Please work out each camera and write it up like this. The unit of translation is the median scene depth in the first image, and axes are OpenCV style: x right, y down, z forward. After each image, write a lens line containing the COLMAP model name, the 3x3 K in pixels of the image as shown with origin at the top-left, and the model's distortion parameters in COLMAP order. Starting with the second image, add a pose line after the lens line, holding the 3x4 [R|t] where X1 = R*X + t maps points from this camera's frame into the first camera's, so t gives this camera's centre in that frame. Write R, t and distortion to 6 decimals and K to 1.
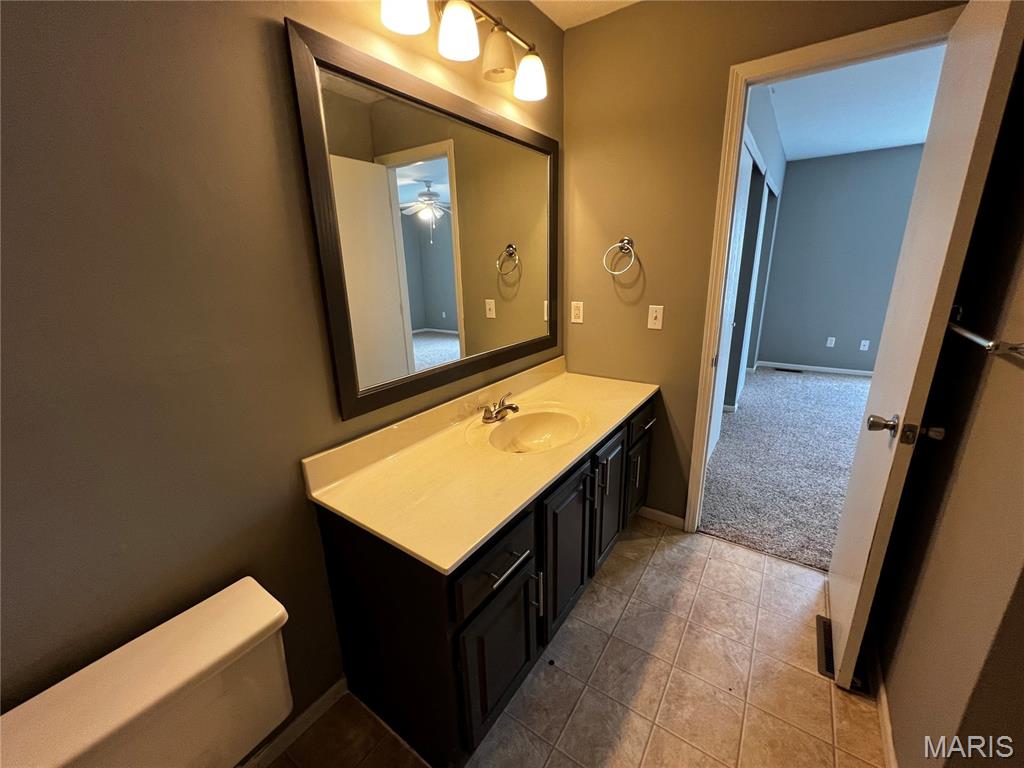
lens RADIAL K [[410.8, 0, 509.4], [0, 410.8, 382.1], [0, 0, 1]] dist [0.004226, 0.000065]
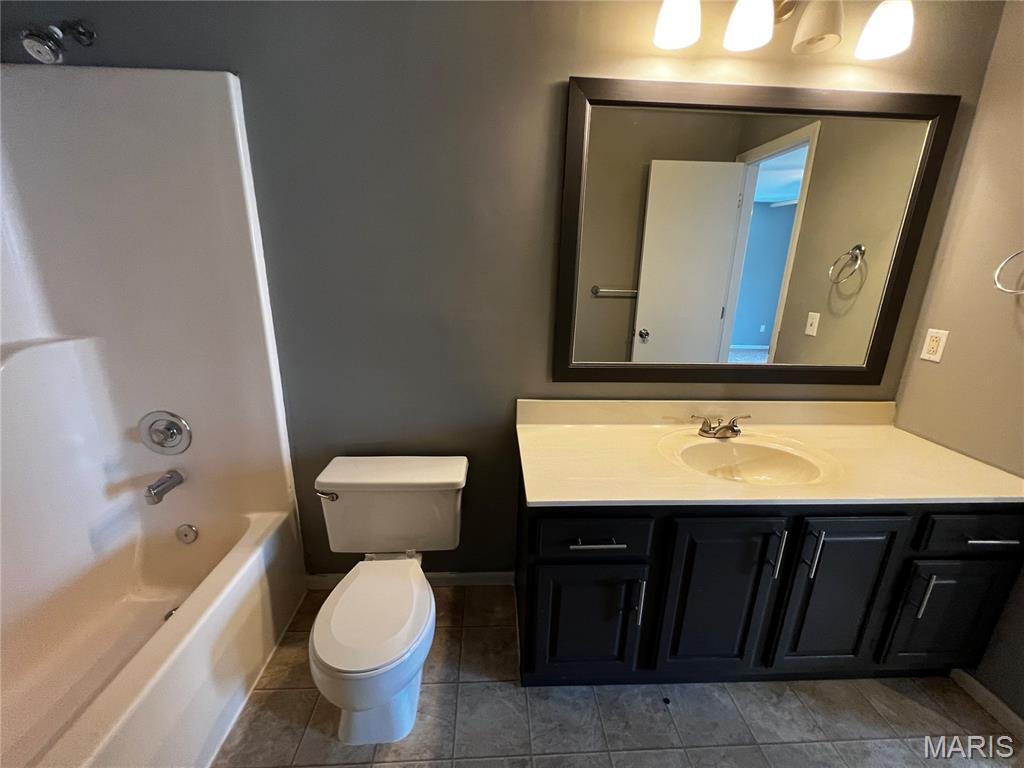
lens RADIAL K [[409.4, 0, 510.3], [0, 409.4, 382.3], [0, 0, 1]] dist [-0.000332, -0.000006]
pose [[0.608942, 0.254968, -0.751120, 0.333918], [-0.255924, 0.959443, 0.118202, -0.014855], [0.750794, 0.120251, 0.649498, 0.053610]]
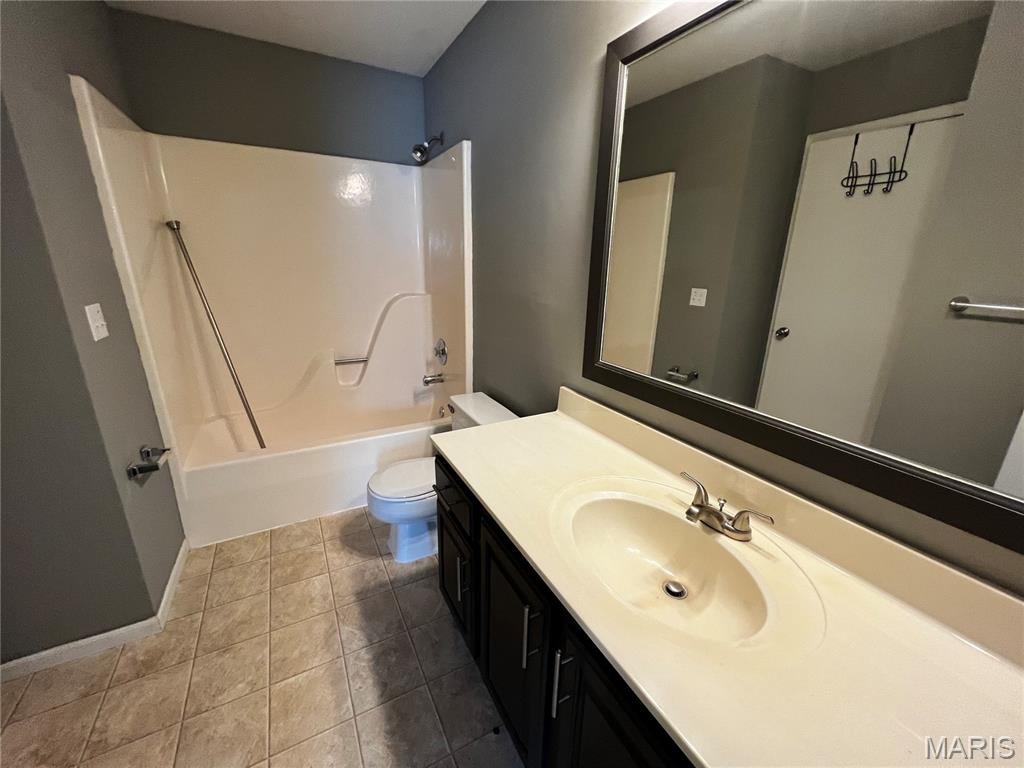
lens RADIAL K [[409.4, 0, 510.3], [0, 409.4, 382.3], [0, 0, 1]] dist [-0.000332, -0.000006]
pose [[-0.441159, 0.275579, -0.854070, 0.508803], [-0.256690, 0.873177, 0.414334, -0.236132], [0.859936, 0.402018, -0.314471, 0.849915]]
